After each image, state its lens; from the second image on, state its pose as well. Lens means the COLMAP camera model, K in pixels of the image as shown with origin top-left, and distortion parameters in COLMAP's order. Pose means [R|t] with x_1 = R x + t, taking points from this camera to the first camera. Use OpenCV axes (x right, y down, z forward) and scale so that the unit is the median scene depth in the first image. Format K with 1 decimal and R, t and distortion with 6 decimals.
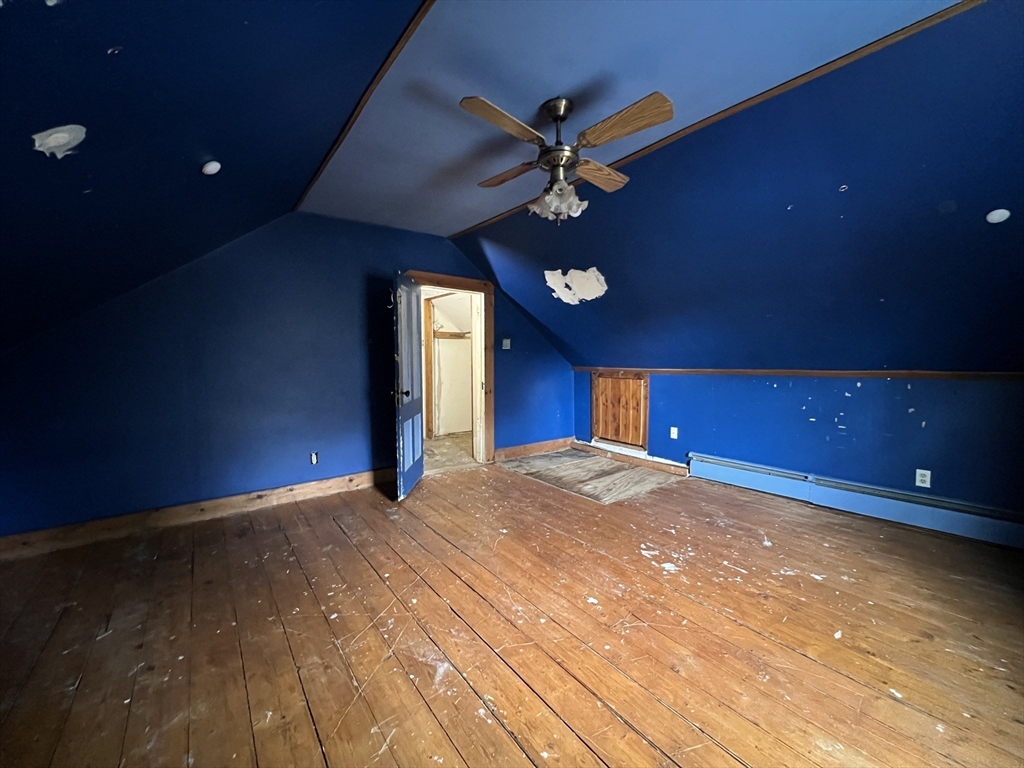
lens RADIAL K [[407.8, 0, 512.6], [0, 407.8, 382.0], [0, 0, 1]] dist [-0.003236, 0.000625]
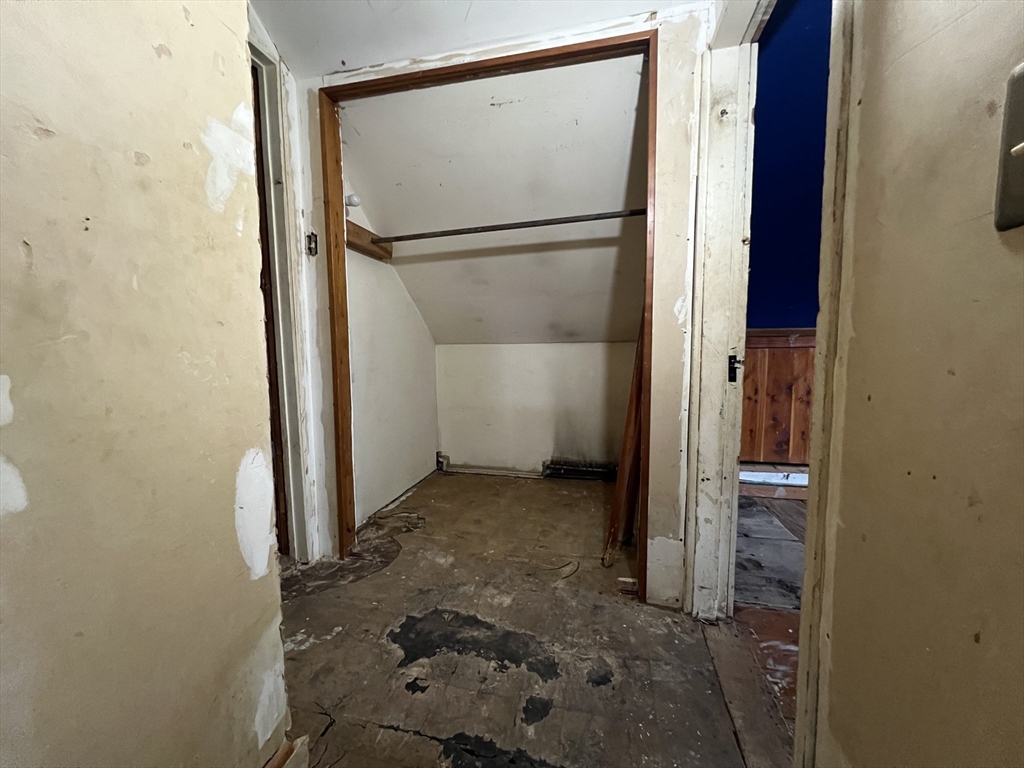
lens RADIAL K [[407.8, 0, 512.6], [0, 407.8, 382.0], [0, 0, 1]] dist [-0.003236, 0.000625]
pose [[0.774405, -0.057070, 0.630110, -0.362142], [0.044341, 0.998370, 0.035928, 0.001351], [-0.631134, 0.000117, 0.775674, 0.818296]]
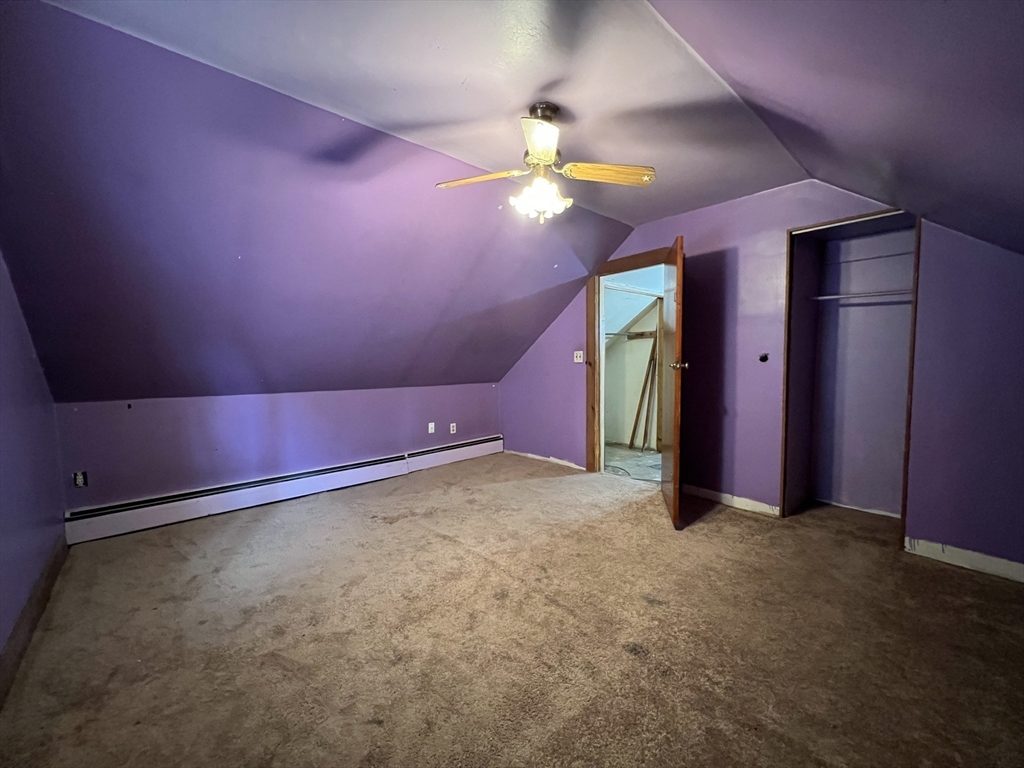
lens RADIAL K [[407.8, 0, 512.6], [0, 407.8, 382.0], [0, 0, 1]] dist [-0.003236, 0.000625]
pose [[-0.070704, -0.058303, 0.995792, -1.216395], [0.069883, 0.995548, 0.063251, -0.112402], [-0.995046, 0.074061, -0.066315, 1.510244]]
